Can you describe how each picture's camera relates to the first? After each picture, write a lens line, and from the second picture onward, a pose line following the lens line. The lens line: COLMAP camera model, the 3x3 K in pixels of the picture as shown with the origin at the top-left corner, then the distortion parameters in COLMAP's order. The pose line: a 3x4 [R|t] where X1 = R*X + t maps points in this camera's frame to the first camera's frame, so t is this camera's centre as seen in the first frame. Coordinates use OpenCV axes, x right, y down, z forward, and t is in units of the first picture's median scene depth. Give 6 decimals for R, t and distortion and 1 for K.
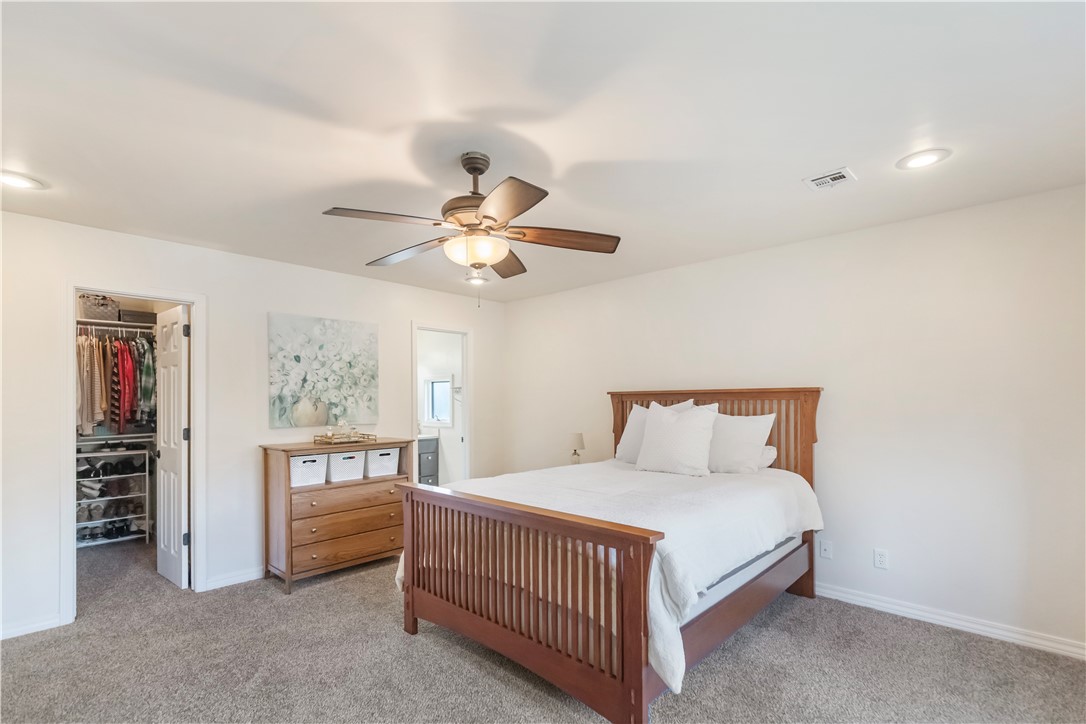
lens RADIAL K [[507.7, 0, 531.4], [0, 507.7, 403.3], [0, 0, 1]] dist [0.007793, -0.001477]
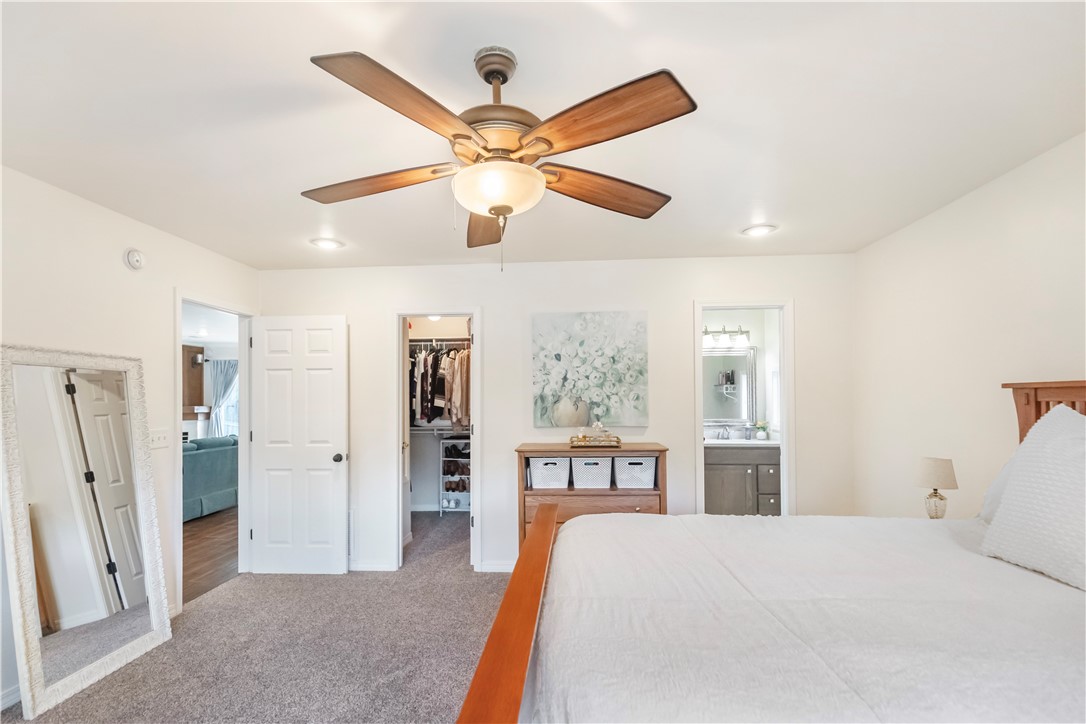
lens RADIAL K [[507.7, 0, 536.6], [0, 507.7, 394.2], [0, 0, 1]] dist [0.007793, -0.001477]
pose [[0.645113, -0.006775, -0.764058, 0.250081], [0.002205, 0.999973, -0.007005, -0.009423], [0.764084, 0.002834, 0.645110, 0.325737]]
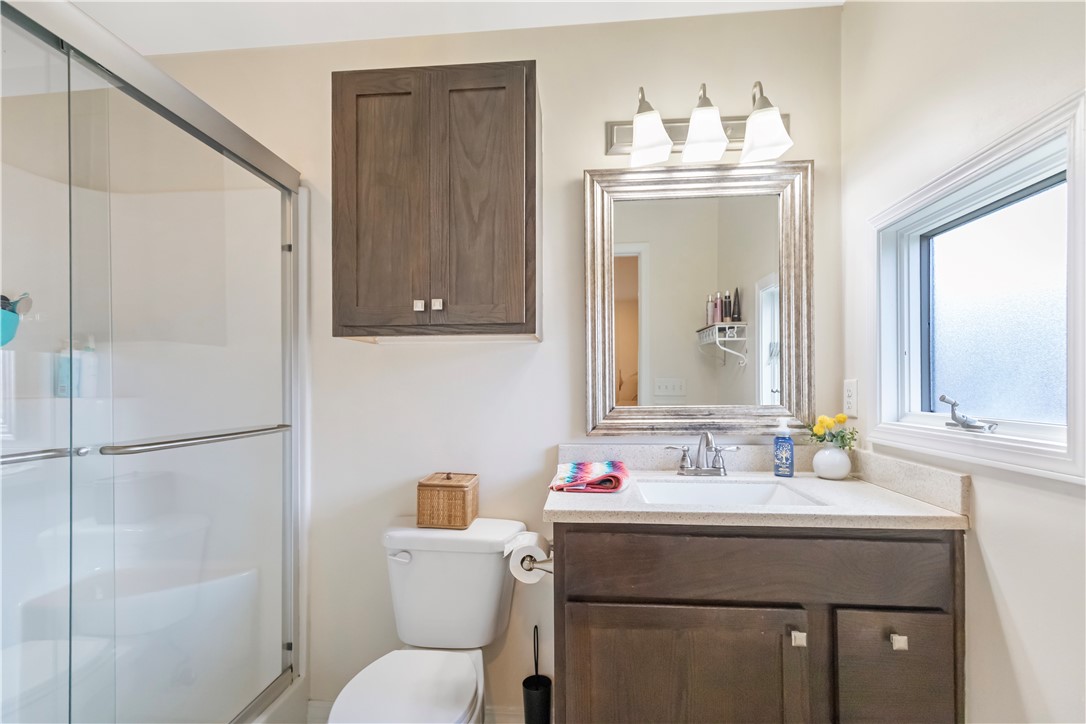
lens RADIAL K [[507.7, 0, 545.6], [0, 507.7, 372.8], [0, 0, 1]] dist [0.007793, -0.001477]
pose [[0.640579, -0.009134, -0.767838, -0.214608], [-0.002552, 0.999898, -0.014023, 0.027544], [0.767888, 0.010943, 0.640490, 1.193030]]
